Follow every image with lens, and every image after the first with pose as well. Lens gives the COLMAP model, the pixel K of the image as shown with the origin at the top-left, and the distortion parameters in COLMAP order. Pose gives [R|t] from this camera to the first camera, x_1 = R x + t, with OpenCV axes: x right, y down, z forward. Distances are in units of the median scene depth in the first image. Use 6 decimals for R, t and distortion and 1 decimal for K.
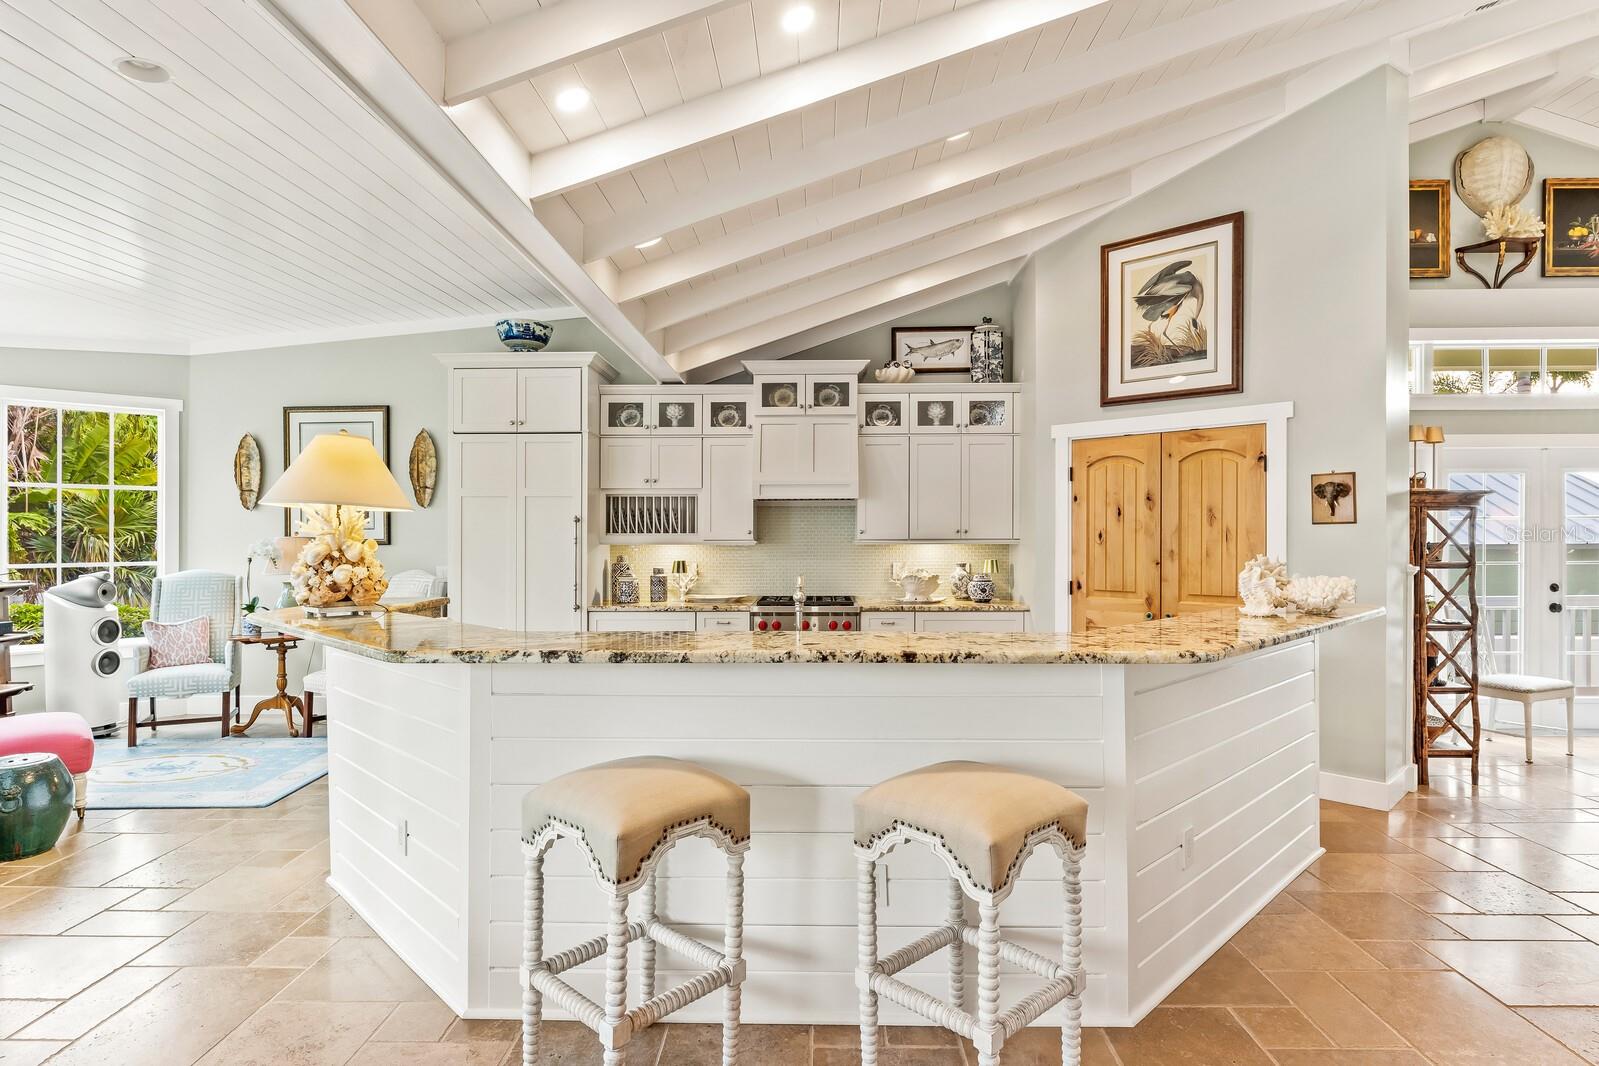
lens RADIAL K [[841.1, 0, 812.9], [0, 841.1, 537.3], [0, 0, 1]] dist [-0.001510, -0.002301]
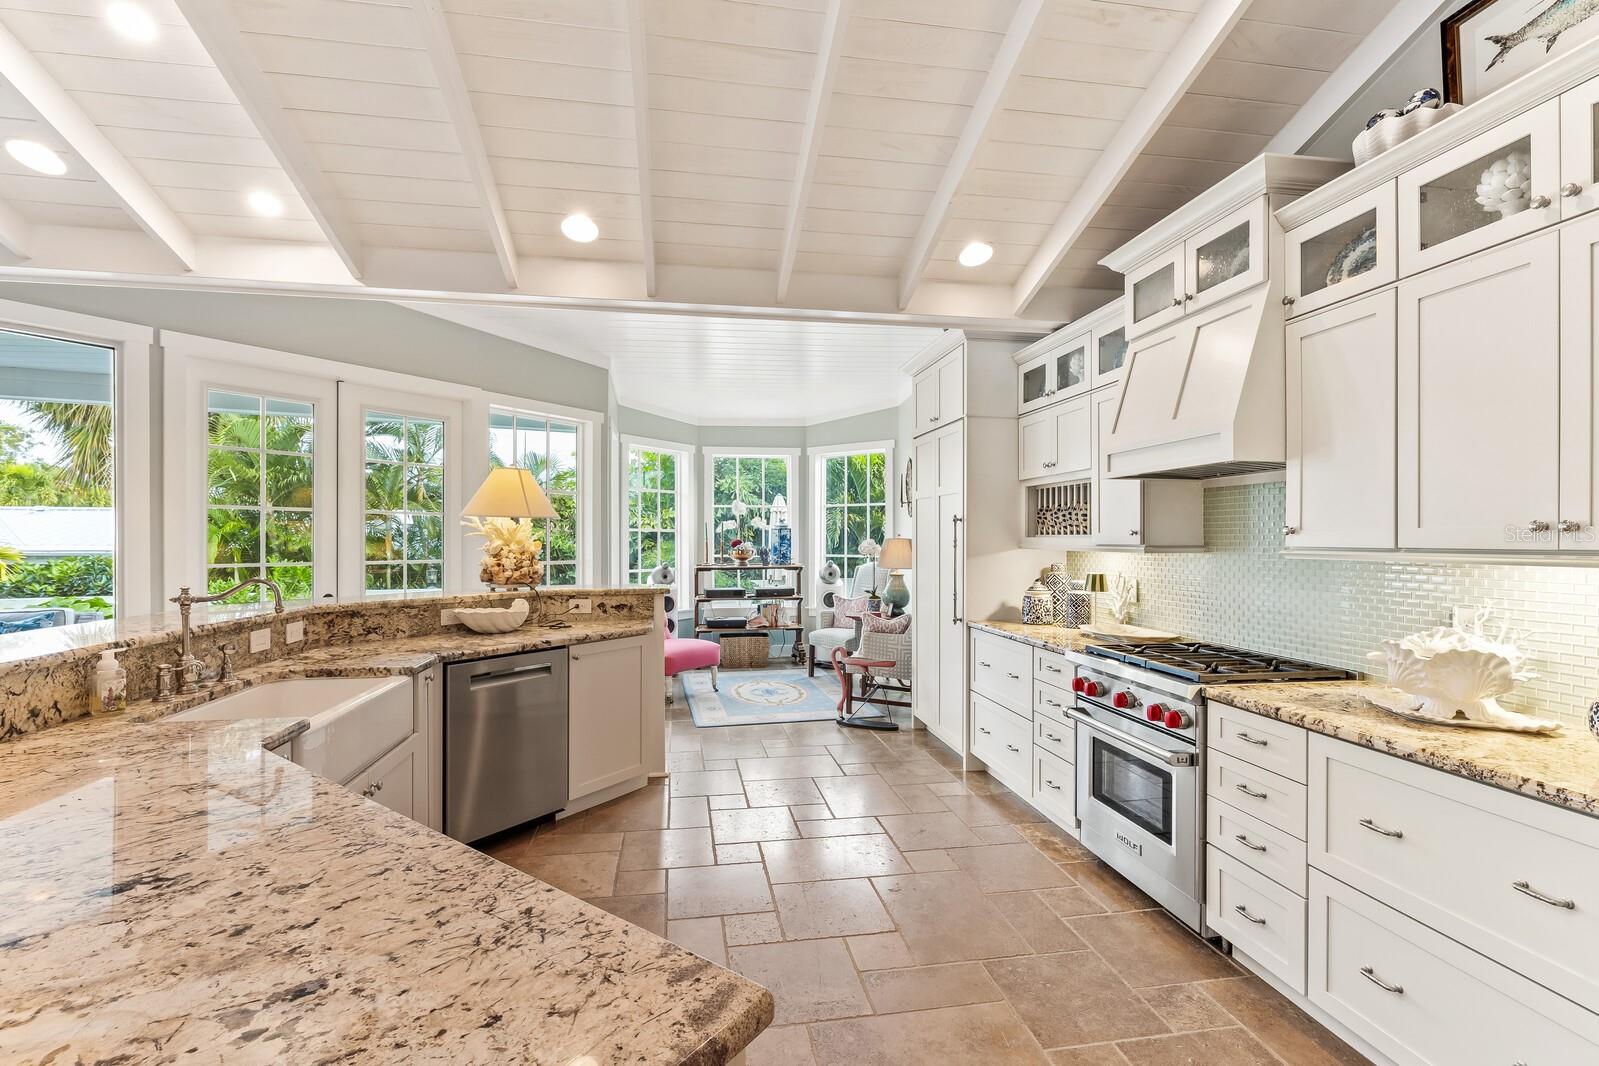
lens RADIAL K [[694.3, 0, 790.3], [0, 694.3, 539.9], [0, 0, 1]] dist [0.000313, -0.000816]
pose [[0.190007, 0.005271, -0.981769, 0.393875], [-0.007298, 0.999966, 0.003957, -0.001209], [0.981756, 0.006413, 0.190039, 0.688913]]
